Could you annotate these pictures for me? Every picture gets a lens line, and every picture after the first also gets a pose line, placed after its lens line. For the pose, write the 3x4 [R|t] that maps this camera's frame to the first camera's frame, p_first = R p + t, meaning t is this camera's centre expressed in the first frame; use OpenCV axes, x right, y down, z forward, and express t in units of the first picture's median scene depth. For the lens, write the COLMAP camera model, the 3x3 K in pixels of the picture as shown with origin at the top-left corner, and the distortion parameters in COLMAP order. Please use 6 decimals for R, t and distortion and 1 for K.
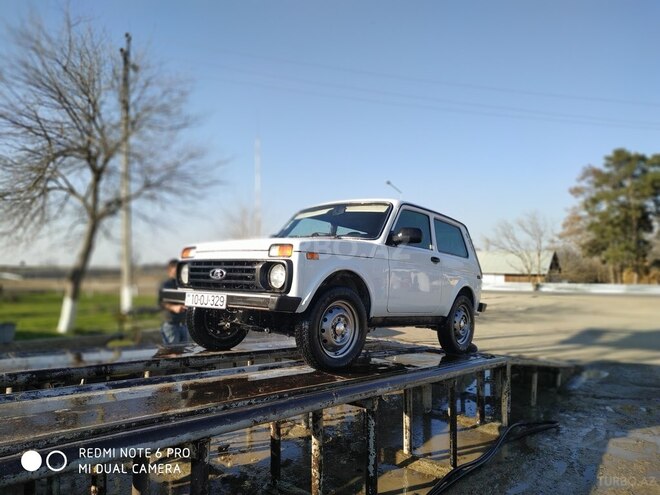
lens RADIAL K [[476.2, 0, 339.4], [0, 476.2, 240.3], [0, 0, 1]] dist [0.001980, -0.014468]
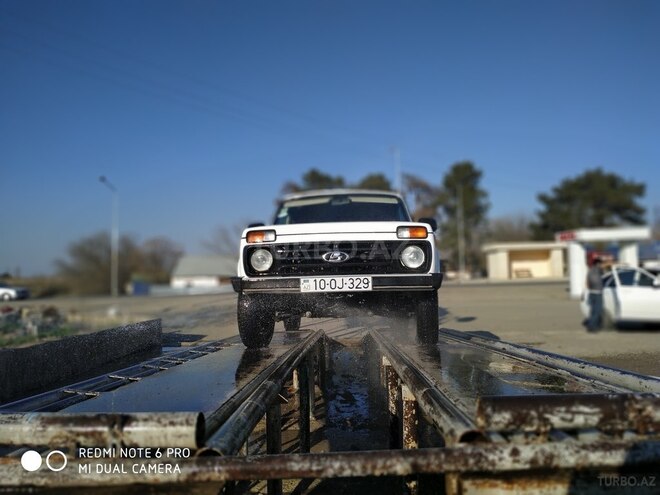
lens RADIAL K [[476.2, 0, 328.1], [0, 476.2, 245.1], [0, 0, 1]] dist [0.001980, -0.014468]
pose [[0.819403, 0.007174, 0.573173, -0.704996], [-0.005750, 0.999974, -0.004296, 0.044656], [-0.573189, 0.000224, 0.819423, 0.203049]]
